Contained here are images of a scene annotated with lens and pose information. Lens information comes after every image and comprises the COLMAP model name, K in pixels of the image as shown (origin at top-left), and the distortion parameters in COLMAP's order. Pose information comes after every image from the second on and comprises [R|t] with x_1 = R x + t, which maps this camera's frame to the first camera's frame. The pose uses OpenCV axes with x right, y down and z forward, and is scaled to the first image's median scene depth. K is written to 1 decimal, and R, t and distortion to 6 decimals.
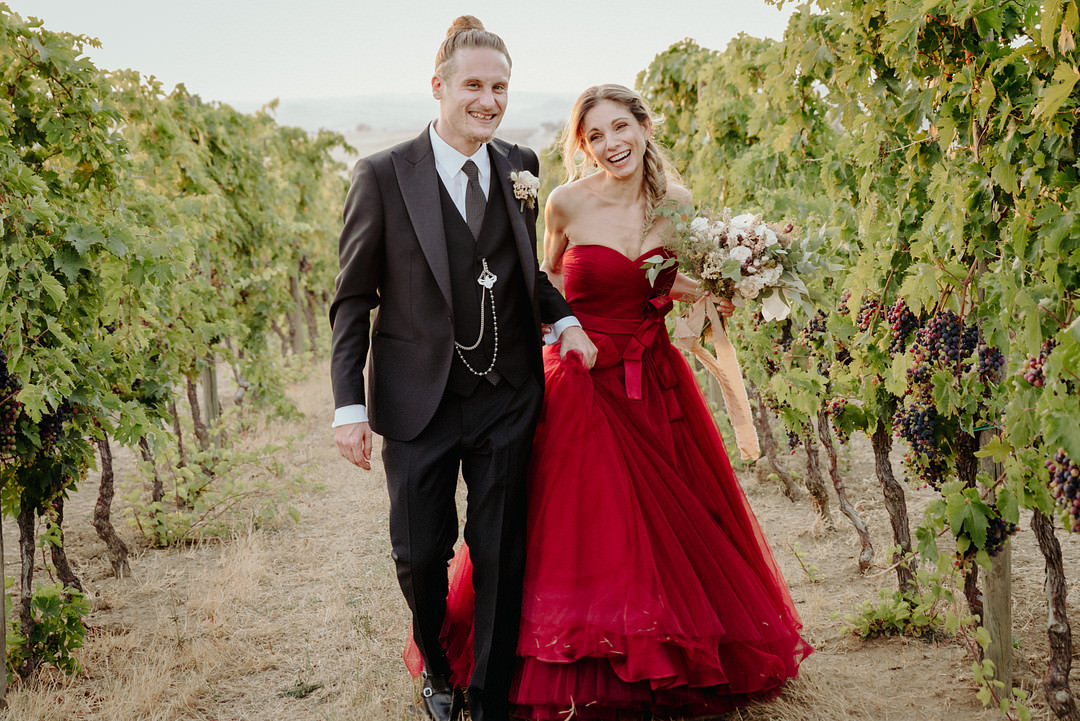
lens RADIAL K [[2000.1, 0, 570.4], [0, 2000.1, 355.9], [0, 0, 1]] dist [0.115819, 0.000000]
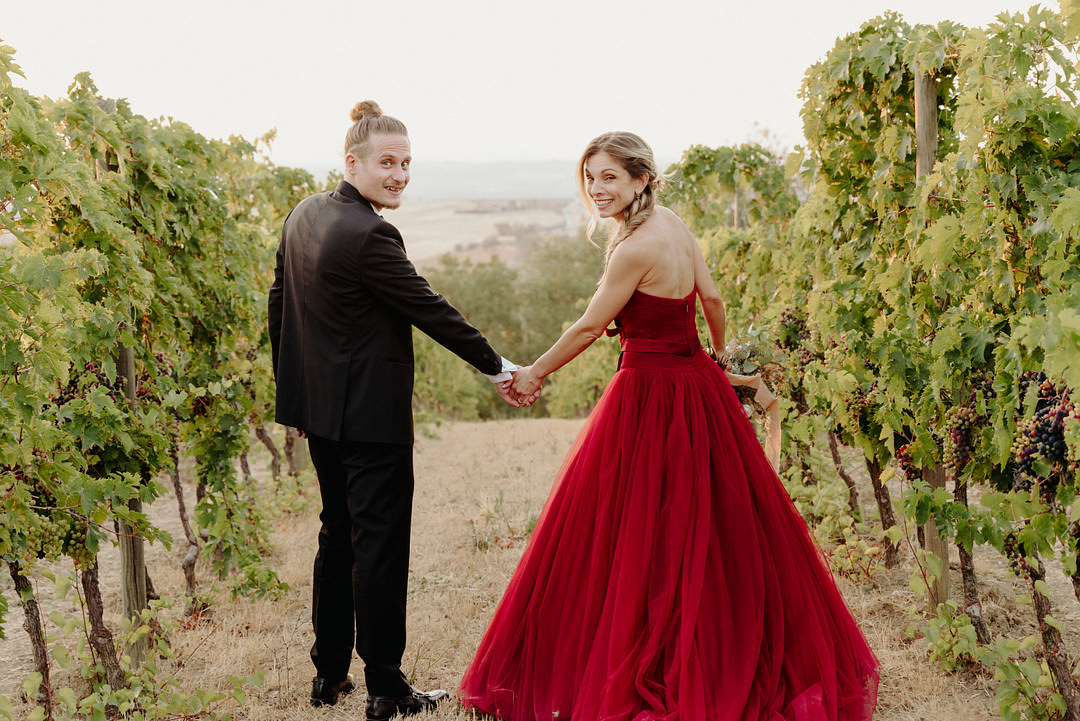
lens RADIAL K [[2000.1, 0, 541.9], [0, 2000.1, 362.9], [0, 0, 1]] dist [0.115819, 0.000000]
pose [[0.999488, 0.008119, -0.030946, -0.055550], [-0.009092, 0.999465, -0.031419, -0.046984], [0.030674, 0.031684, 0.999027, 0.647629]]
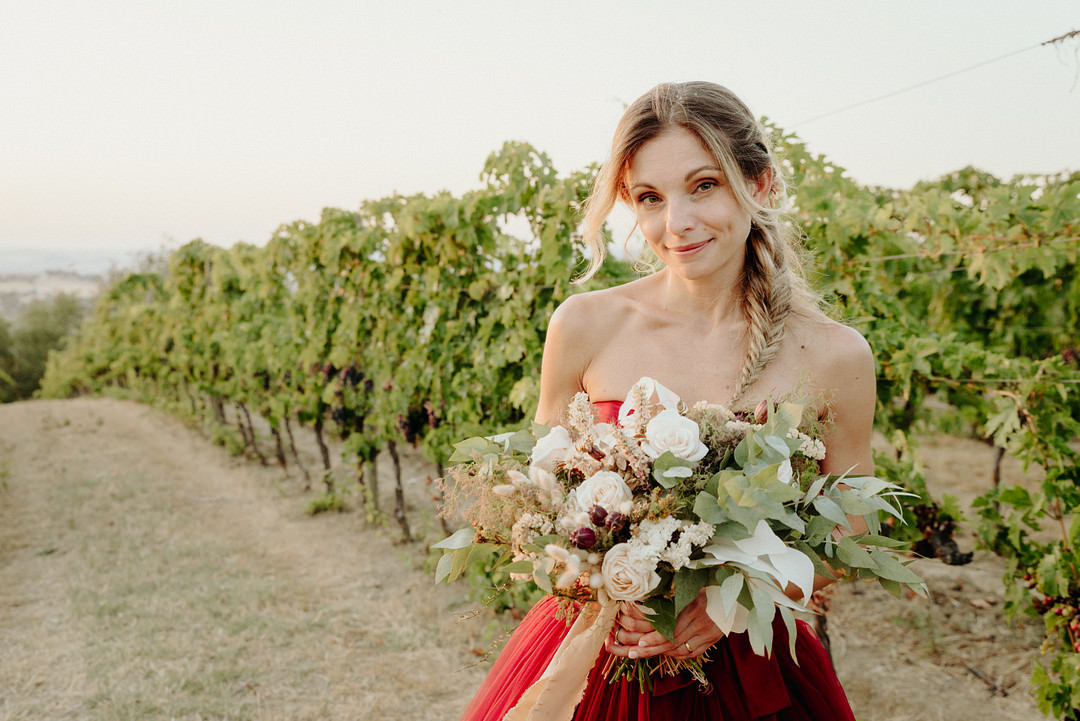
lens RADIAL K [[1247.3, 0, 539.2], [0, 1247.3, 354.5], [0, 0, 1]] dist [-0.068553, 0.000000]
pose [[0.933056, -0.006860, 0.359665, -0.116841], [0.025487, 0.998566, -0.047075, 0.033929], [-0.358827, 0.053090, 0.931893, -0.402963]]
